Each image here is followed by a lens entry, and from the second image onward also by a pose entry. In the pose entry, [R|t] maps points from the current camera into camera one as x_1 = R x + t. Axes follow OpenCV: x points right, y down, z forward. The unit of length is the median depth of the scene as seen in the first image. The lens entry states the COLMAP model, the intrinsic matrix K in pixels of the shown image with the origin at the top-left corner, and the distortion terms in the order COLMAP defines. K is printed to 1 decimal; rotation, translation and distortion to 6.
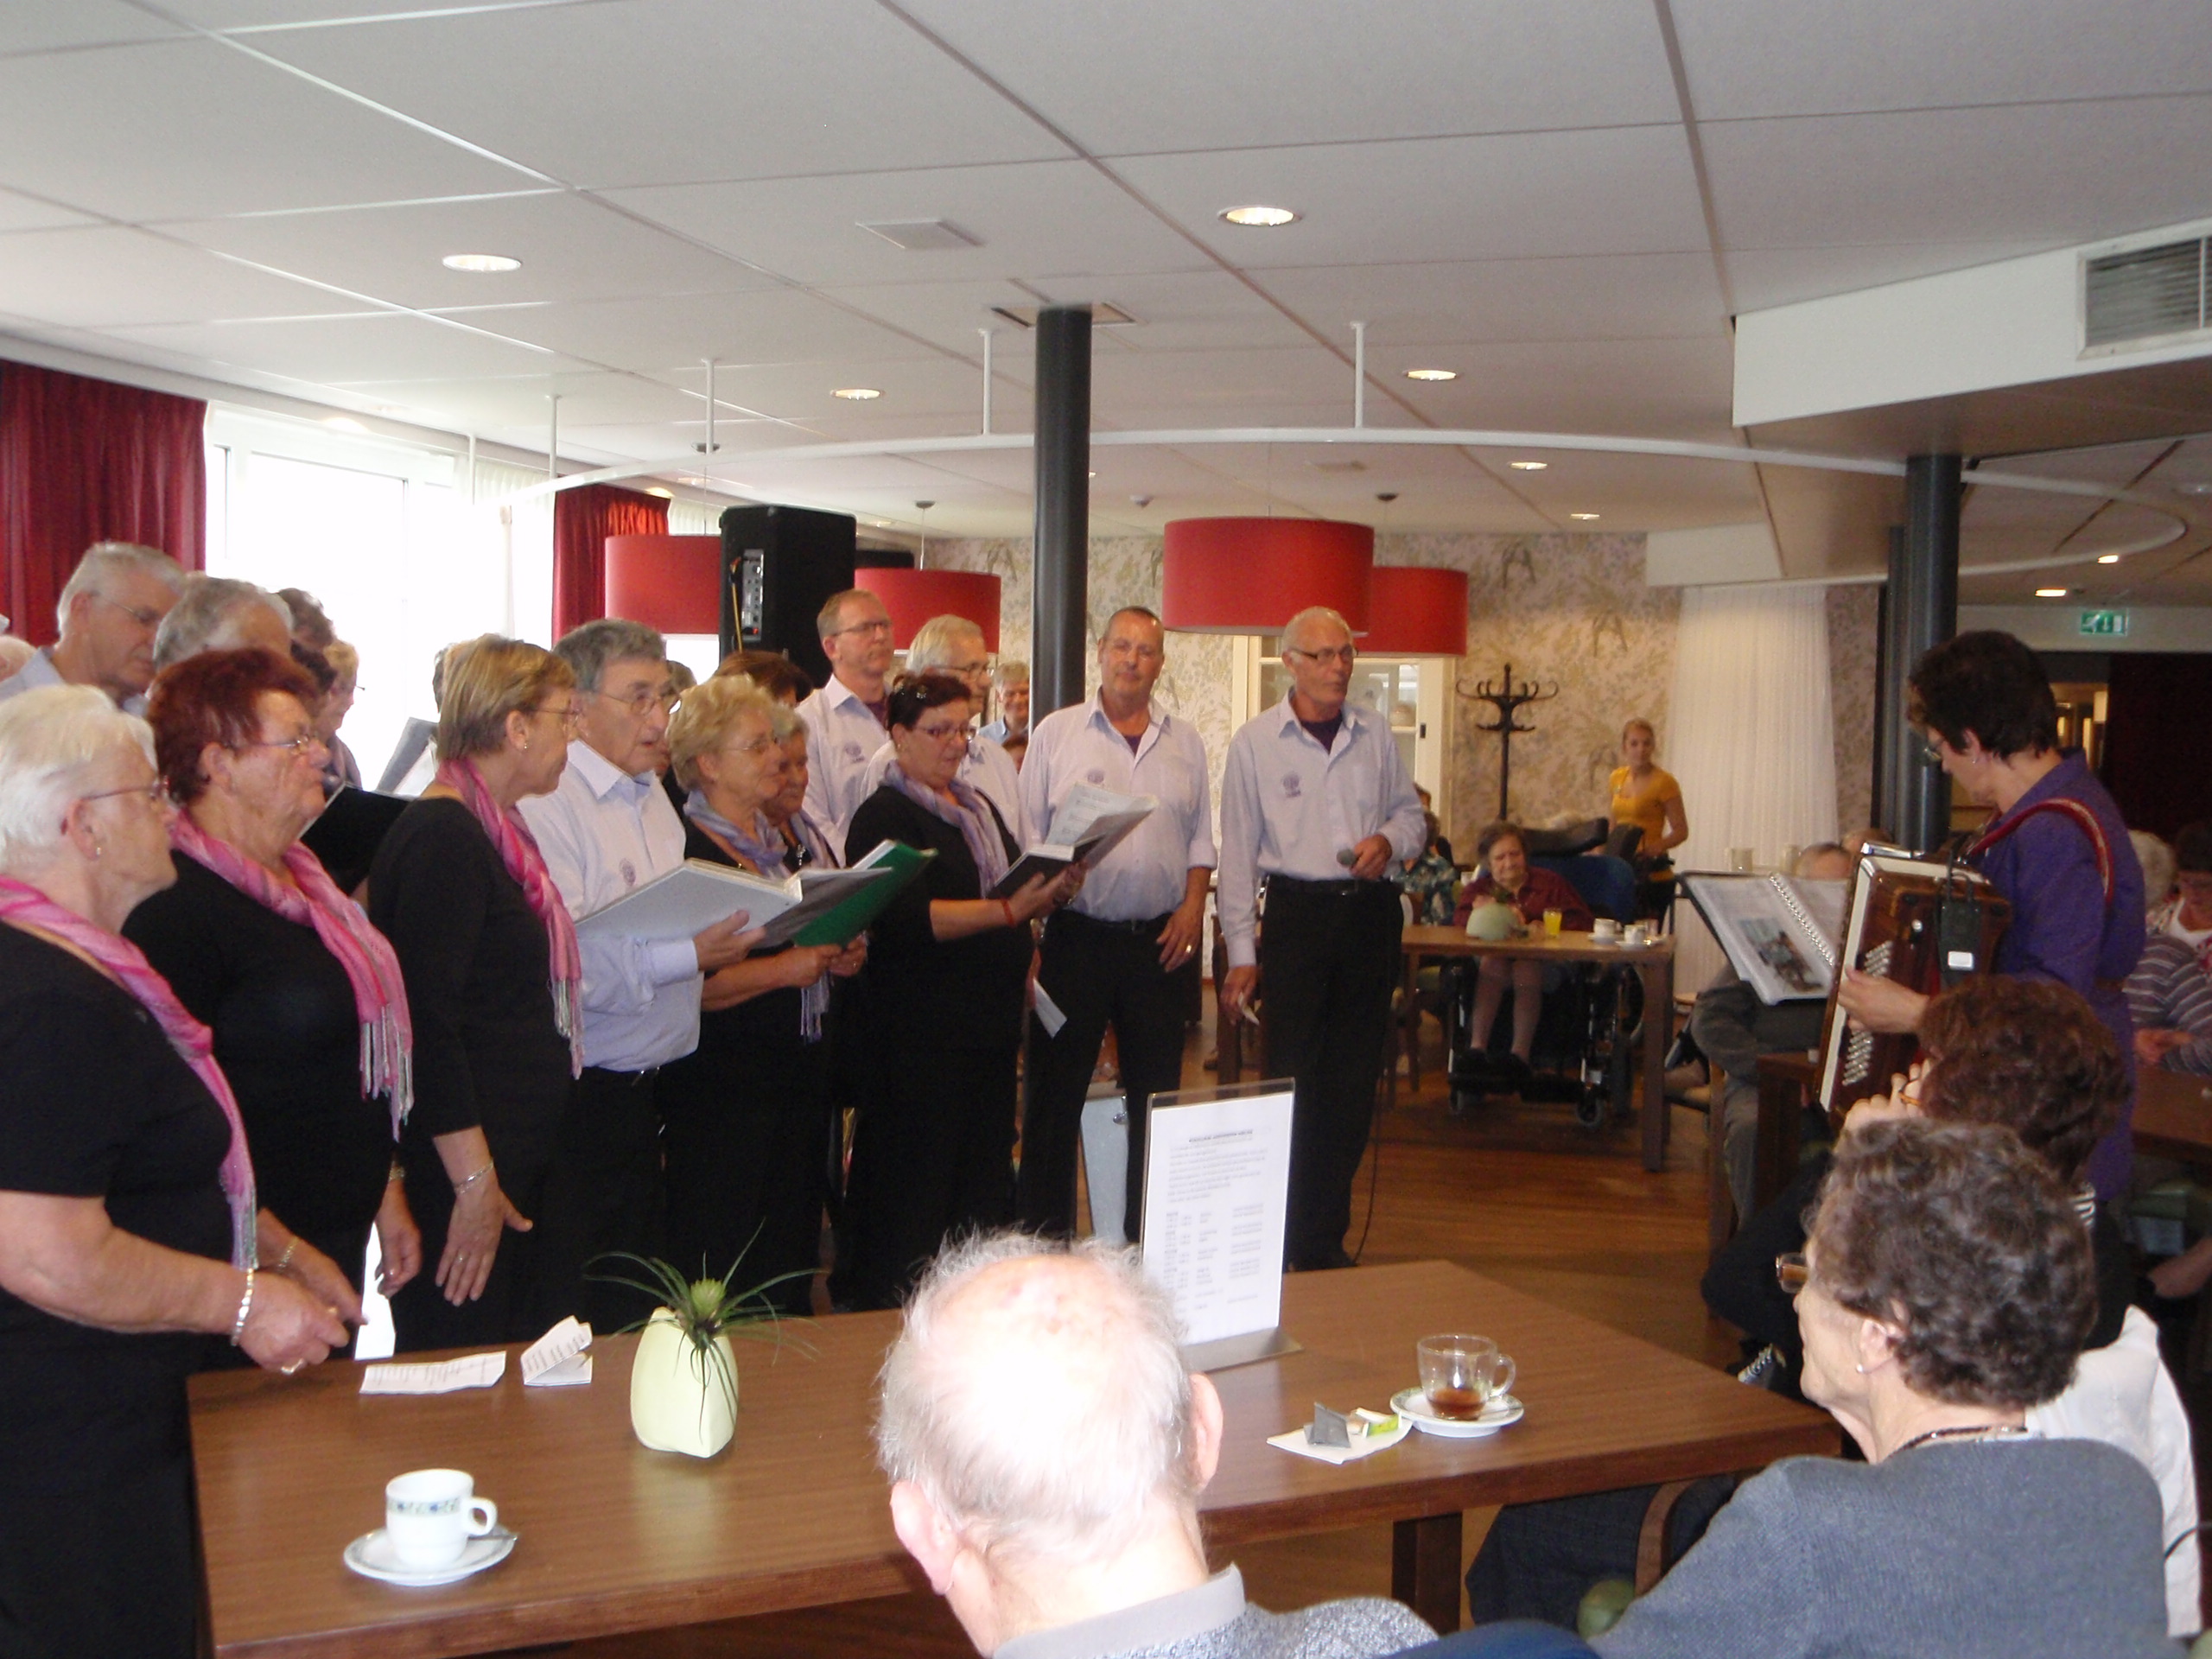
lens RADIAL K [[2275.2, 0, 1132.8], [0, 2275.2, 833.3], [0, 0, 1]] dist [-0.015694, -0.045515]
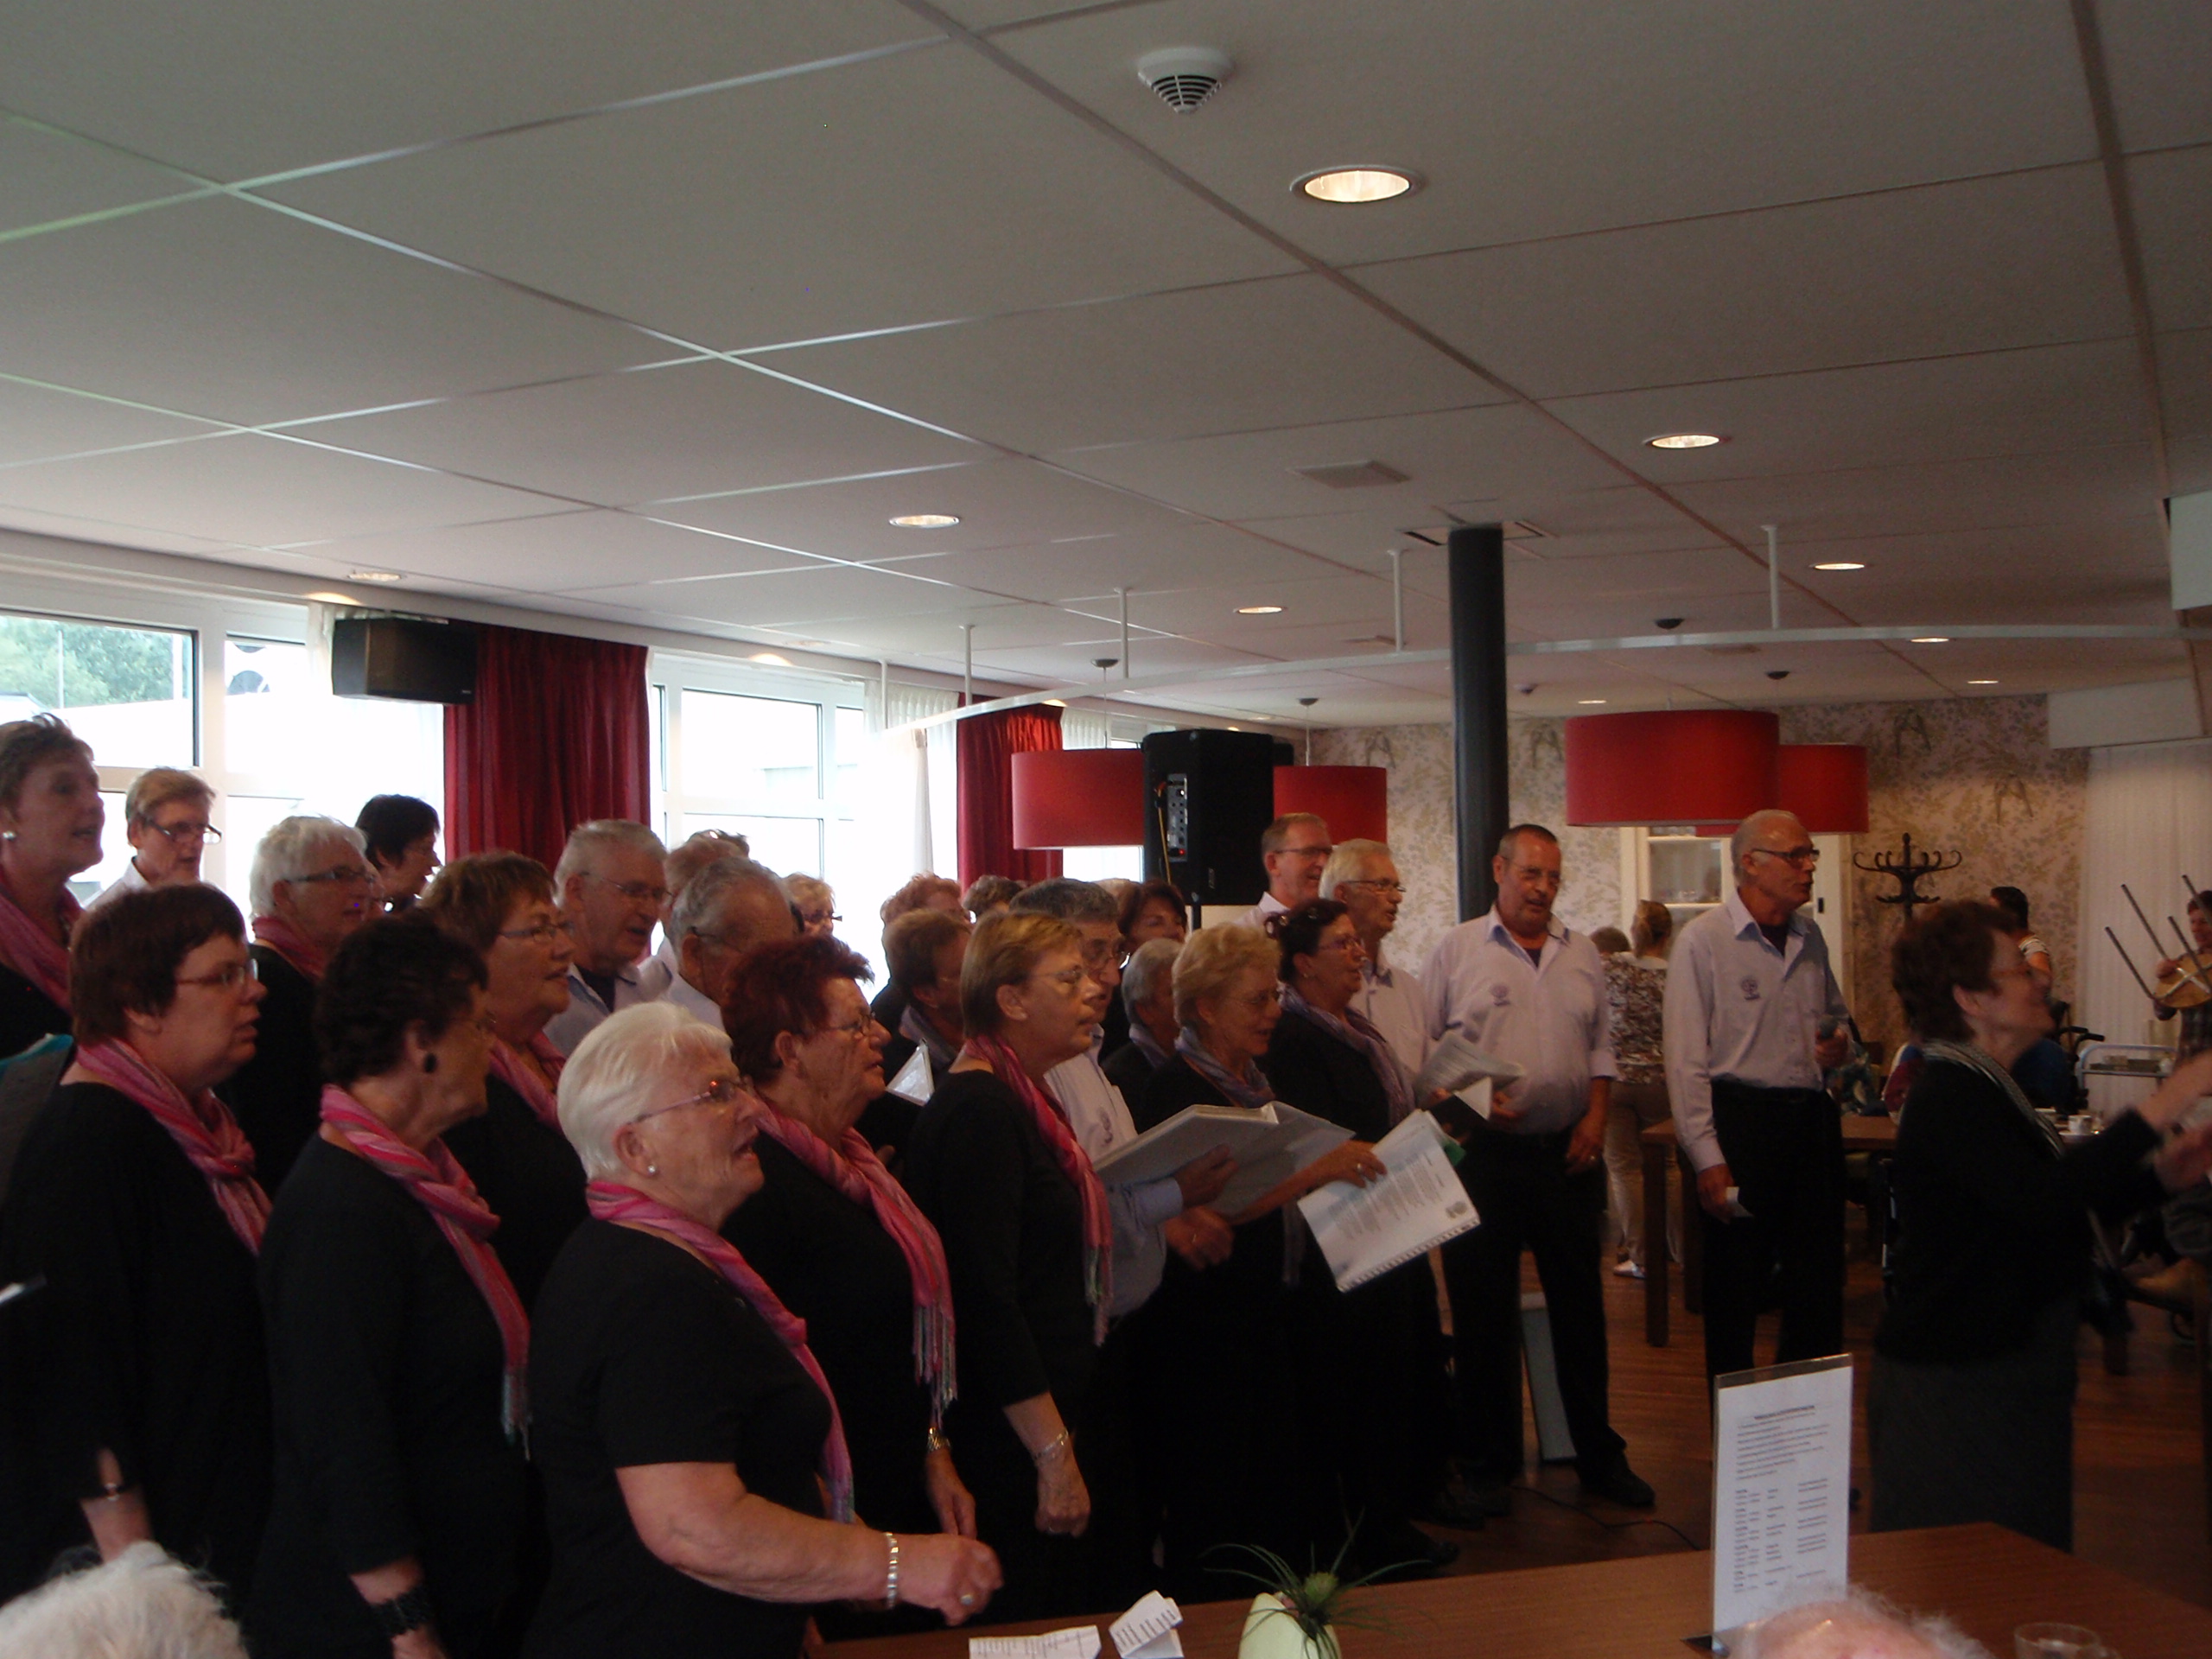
lens RADIAL K [[2275.2, 0, 1132.8], [0, 2275.2, 833.3], [0, 0, 1]] dist [-0.015694, -0.045515]
pose [[0.987752, -0.037157, -0.151541, -0.020442], [0.025876, 0.996791, -0.075747, -0.012969], [0.153870, 0.070898, 0.985544, -0.012978]]
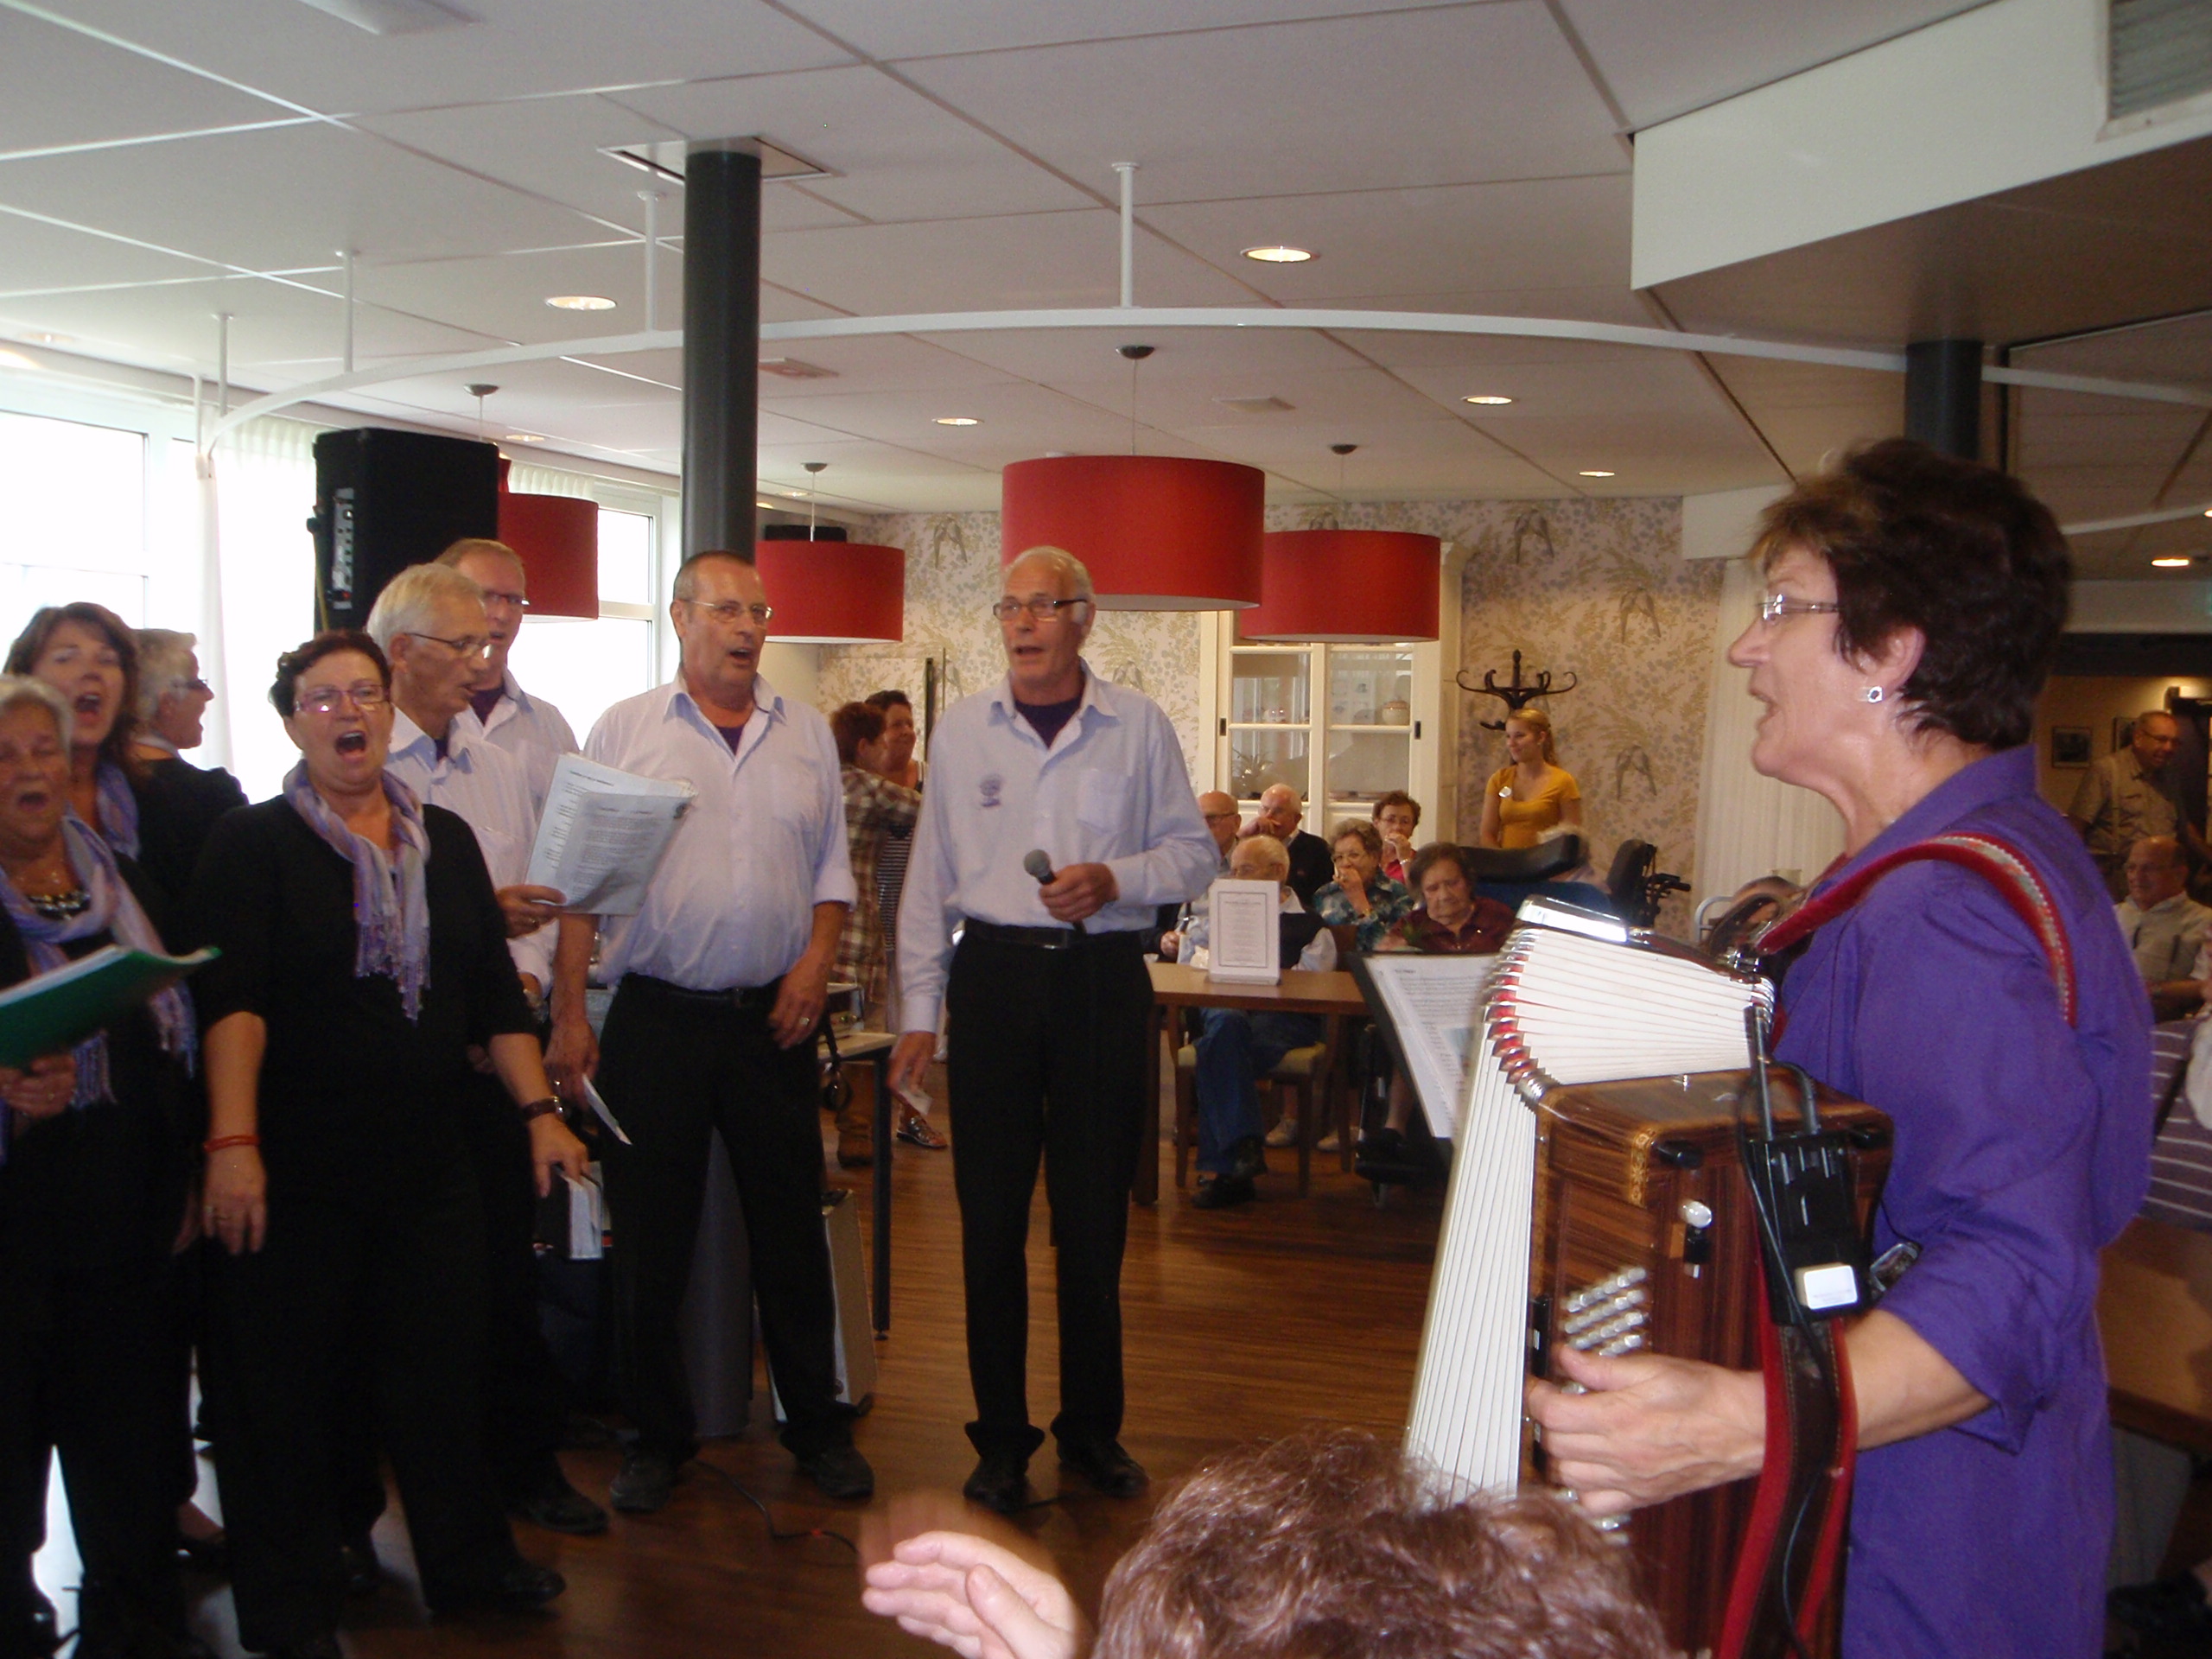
lens RADIAL K [[2275.2, 0, 1132.8], [0, 2275.2, 833.3], [0, 0, 1]] dist [-0.015694, -0.045515]
pose [[0.997871, 0.000804, -0.065207, 0.103752], [-0.000939, 0.999997, -0.002041, -0.005885], [0.065206, 0.002098, 0.997870, 0.190162]]
